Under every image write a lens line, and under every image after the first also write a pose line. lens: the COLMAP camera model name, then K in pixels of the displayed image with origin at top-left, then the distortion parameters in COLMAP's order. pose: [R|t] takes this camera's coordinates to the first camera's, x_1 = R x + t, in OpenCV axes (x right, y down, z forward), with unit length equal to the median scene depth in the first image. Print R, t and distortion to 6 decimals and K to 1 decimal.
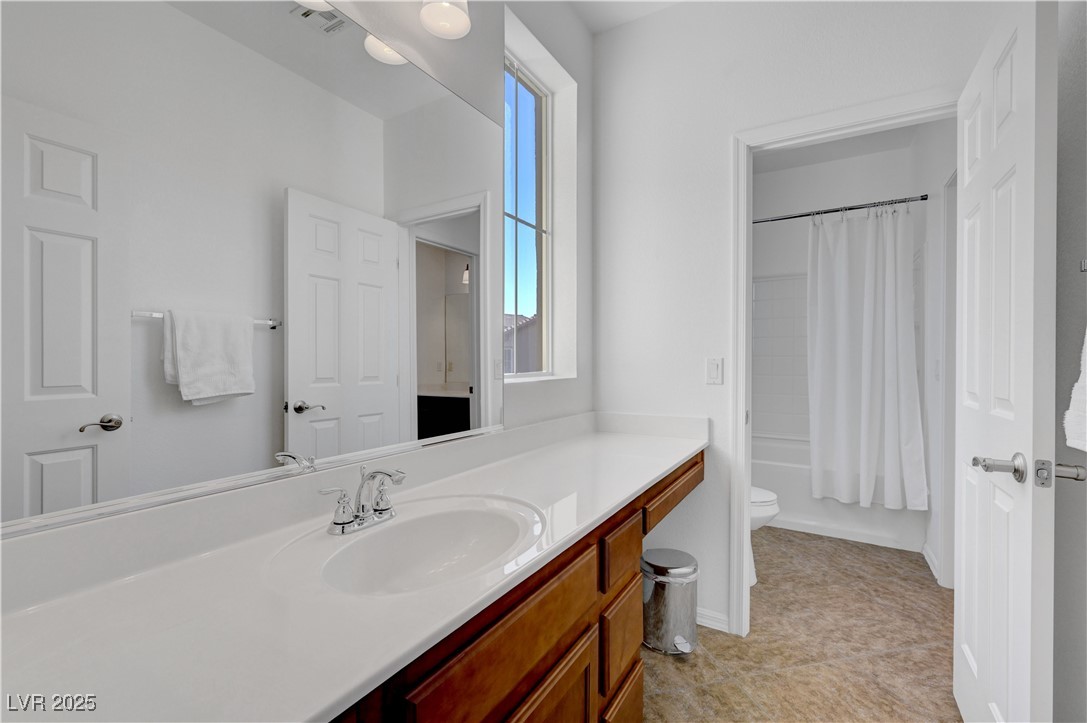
lens RADIAL K [[476.8, 0, 539.5], [0, 476.8, 366.2], [0, 0, 1]] dist [0.001177, -0.000069]
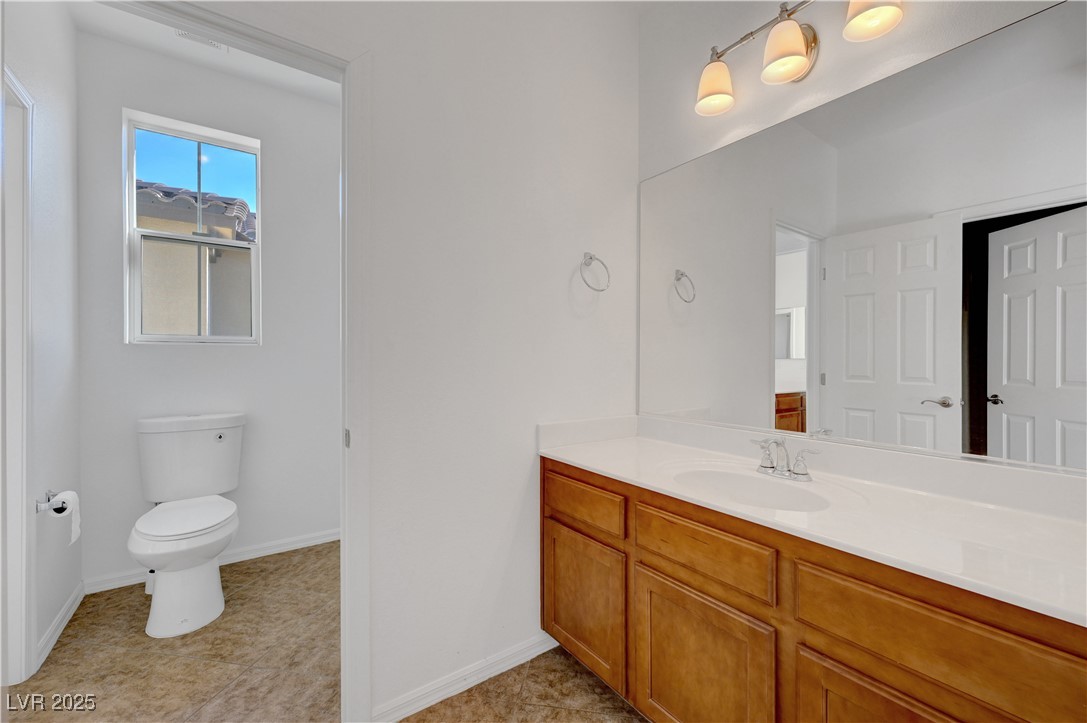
lens RADIAL K [[444.2, 0, 539.8], [0, 444.2, 354.4], [0, 0, 1]] dist [0.000006, 0.000273]
pose [[-0.399876, -0.020553, -0.916339, 0.998519], [-0.028534, 0.999543, -0.009967, 0.014288], [0.916125, 0.022161, -0.400280, 0.380570]]
